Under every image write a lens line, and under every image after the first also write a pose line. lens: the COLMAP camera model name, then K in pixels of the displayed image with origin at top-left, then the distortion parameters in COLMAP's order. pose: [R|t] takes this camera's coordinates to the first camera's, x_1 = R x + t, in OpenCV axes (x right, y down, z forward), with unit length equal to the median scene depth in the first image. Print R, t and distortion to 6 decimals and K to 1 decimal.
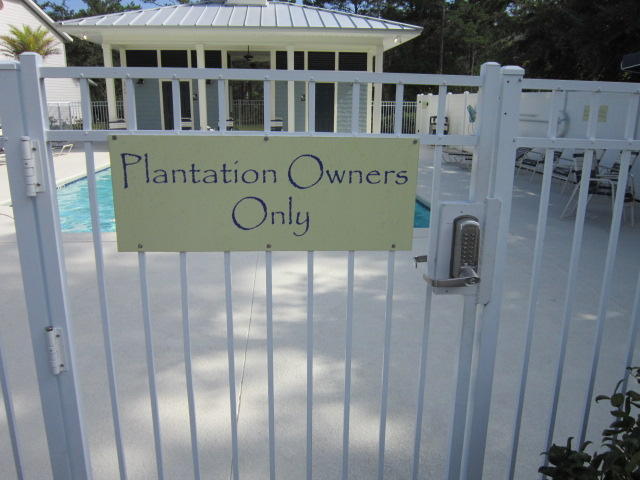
lens RADIAL K [[537.4, 0, 320.0], [0, 537.4, 240.0], [0, 0, 1]] dist [-0.015941, -0.004287]
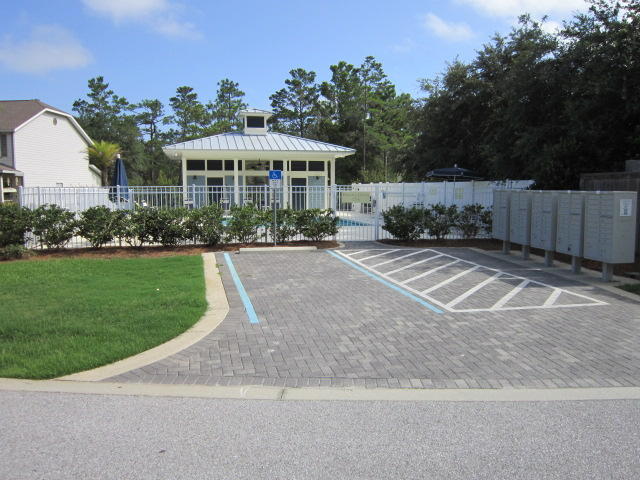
lens RADIAL K [[534.8, 0, 320.0], [0, 534.8, 240.0], [0, 0, 1]] dist [-0.011781, 0.002363]
pose [[0.990763, -0.018812, 0.134297, -0.168099], [0.039448, 0.987485, -0.152700, 0.174173], [-0.129743, 0.156587, 0.979105, -0.678629]]
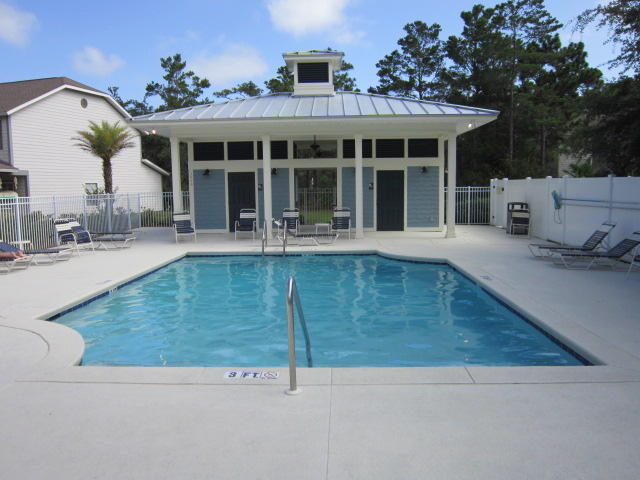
lens RADIAL K [[534.8, 0, 320.0], [0, 534.8, 240.0], [0, 0, 1]] dist [-0.011781, 0.002363]
pose [[0.993494, -0.007522, -0.113639, -0.014427], [-0.009338, 0.989077, -0.147105, -0.028617], [0.113505, 0.147209, 0.982571, 0.067526]]
